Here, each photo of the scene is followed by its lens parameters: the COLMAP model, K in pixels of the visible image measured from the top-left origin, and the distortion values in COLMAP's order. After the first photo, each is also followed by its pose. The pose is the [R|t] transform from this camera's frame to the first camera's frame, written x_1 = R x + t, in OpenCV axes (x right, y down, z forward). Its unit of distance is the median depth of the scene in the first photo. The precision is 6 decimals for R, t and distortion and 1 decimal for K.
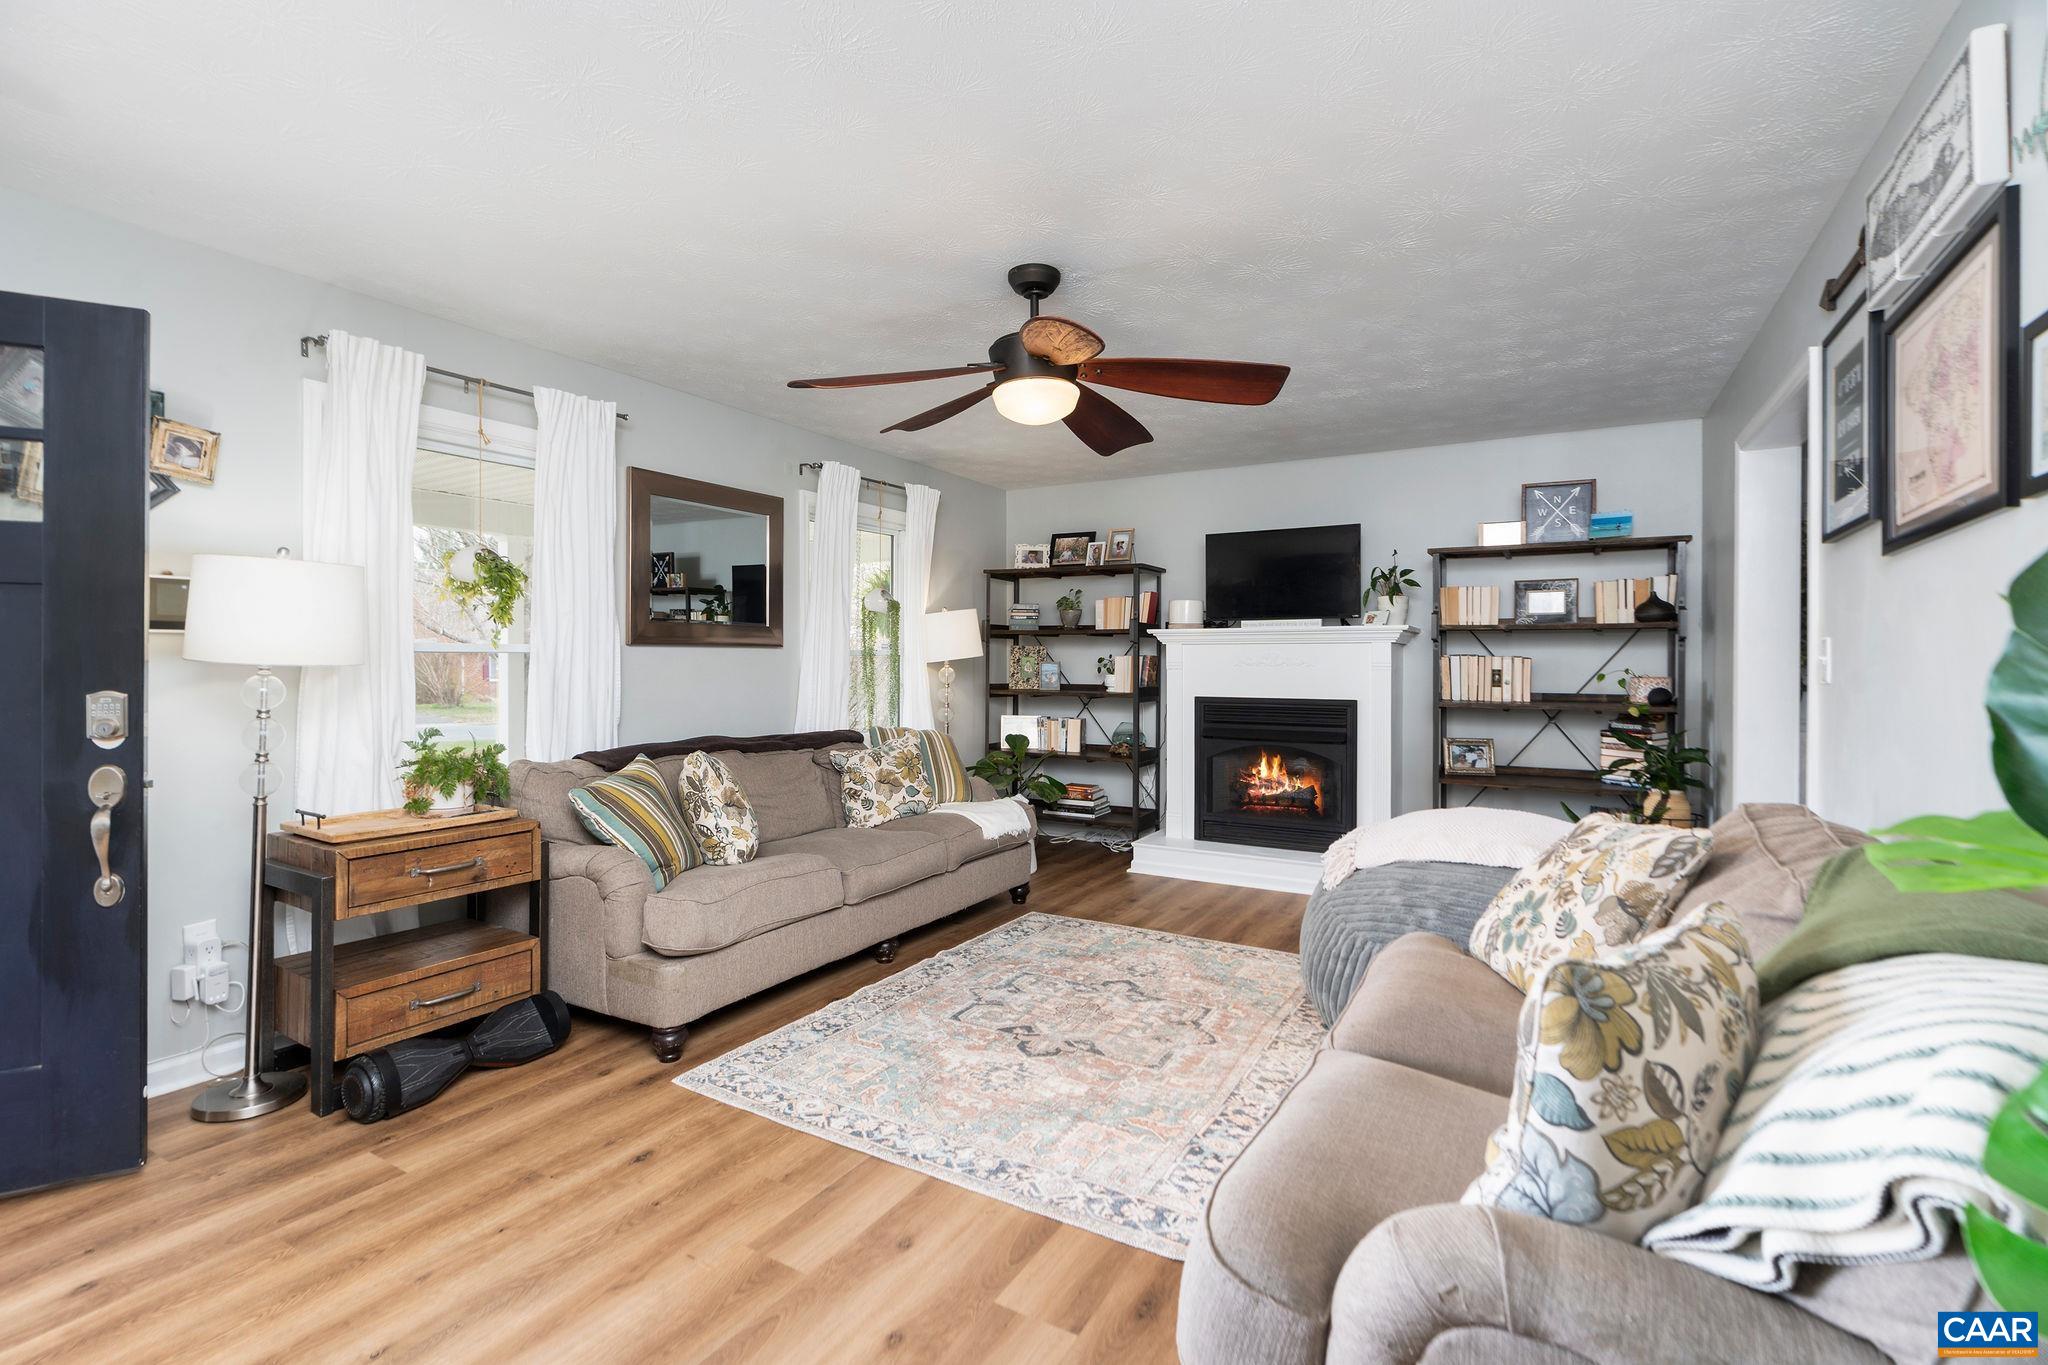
lens RADIAL K [[933.6, 0, 981.6], [0, 933.6, 656.4], [0, 0, 1]] dist [-0.002683, 0.000190]
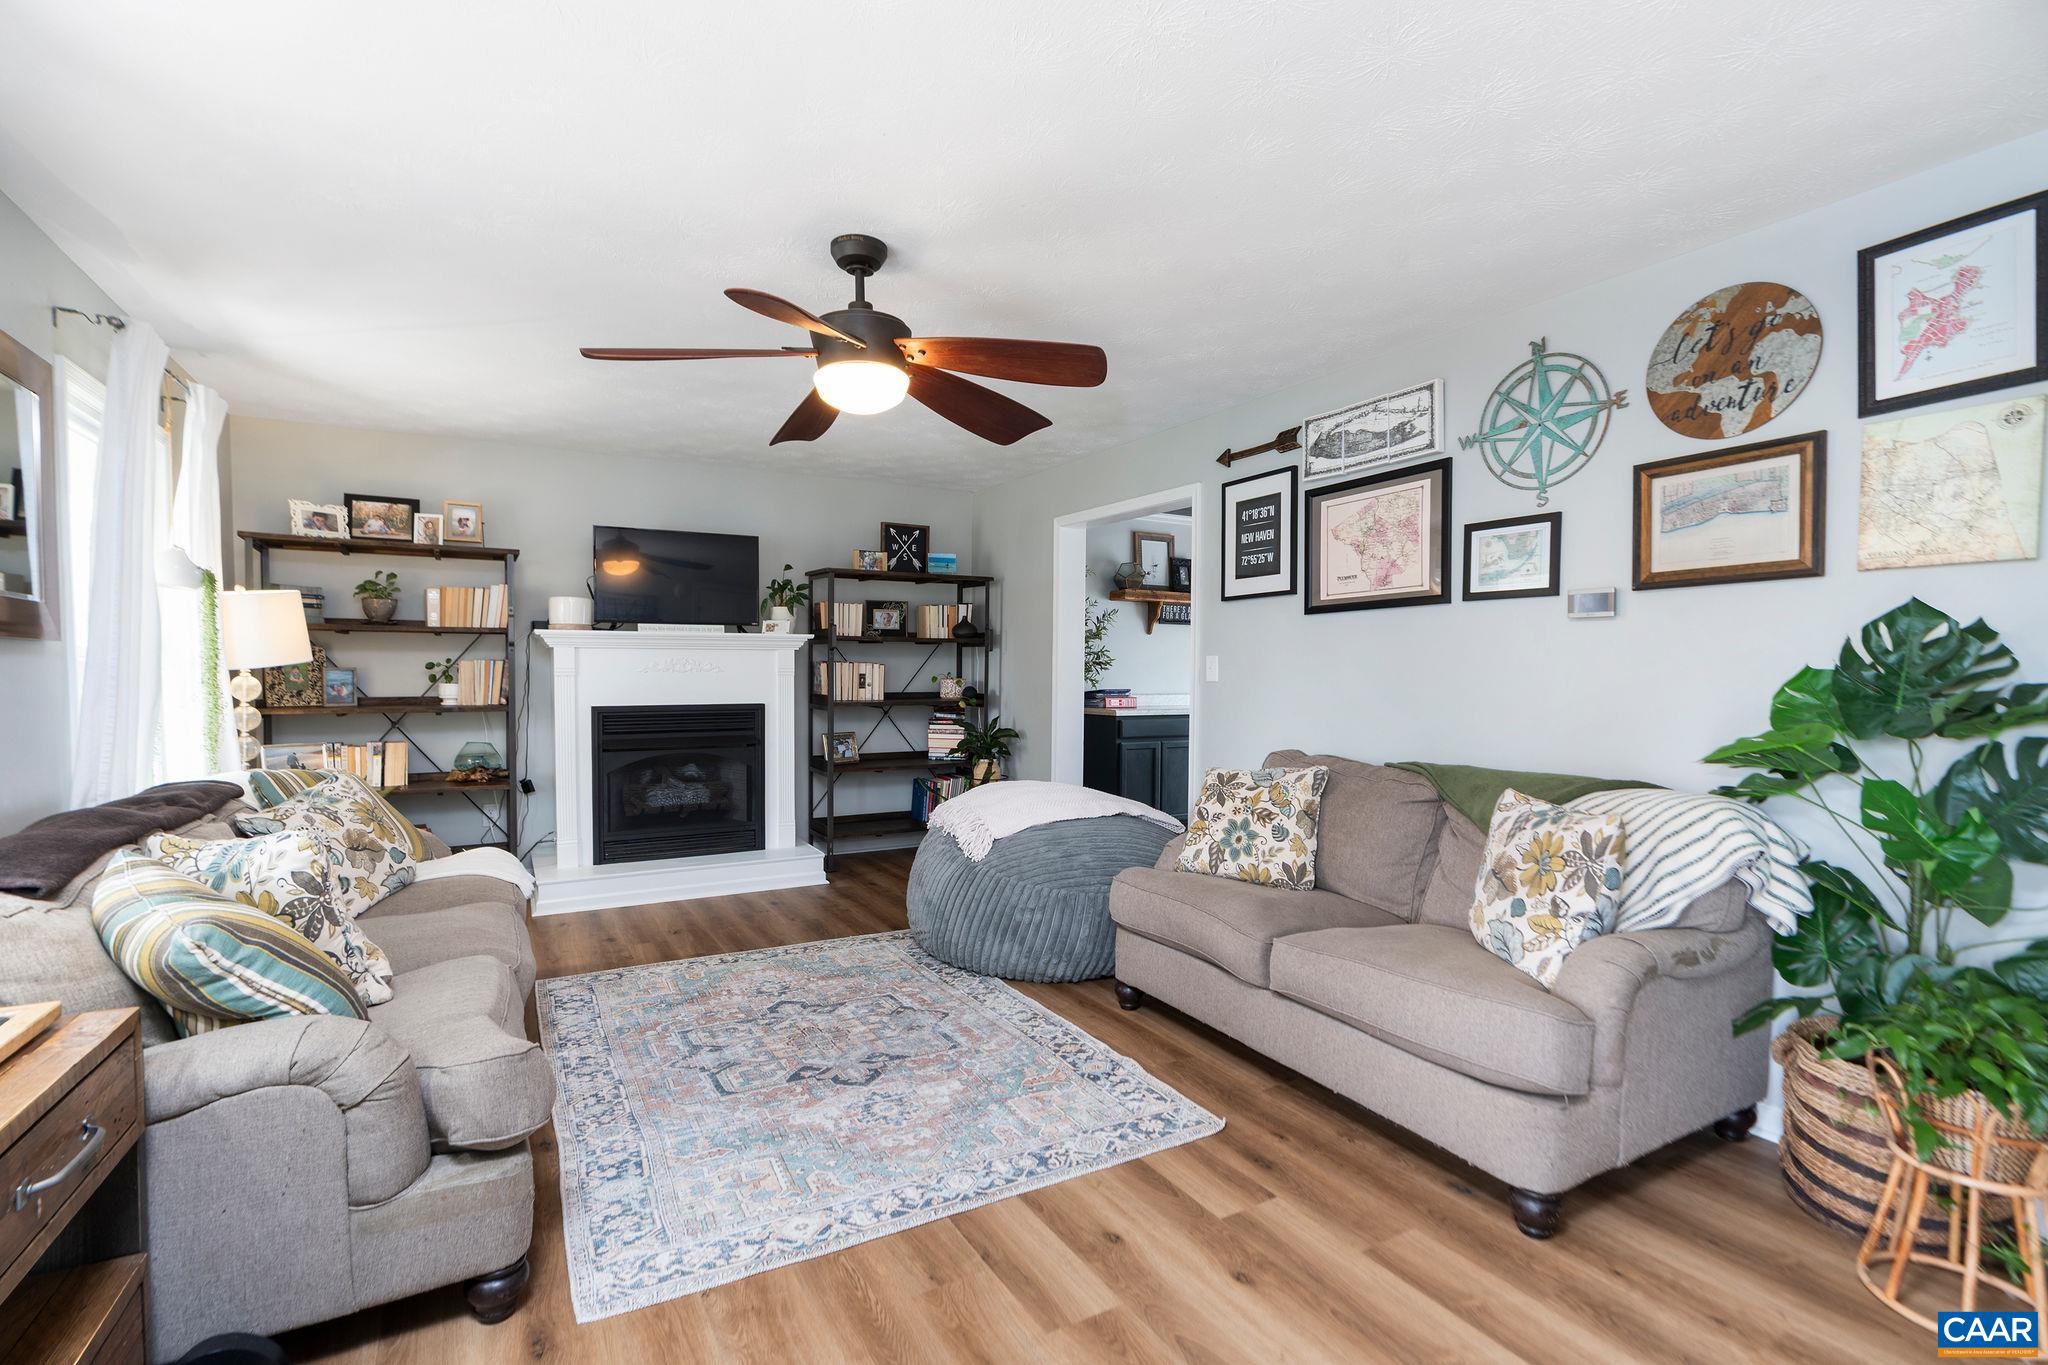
lens RADIAL K [[933.6, 0, 1015.7], [0, 933.6, 690.4], [0, 0, 1]] dist [-0.002683, 0.000190]
pose [[0.501593, -0.022961, 0.864799, -0.507549], [-0.007750, 0.999488, 0.031032, -0.004541], [-0.865069, -0.022268, 0.501159, 0.293293]]
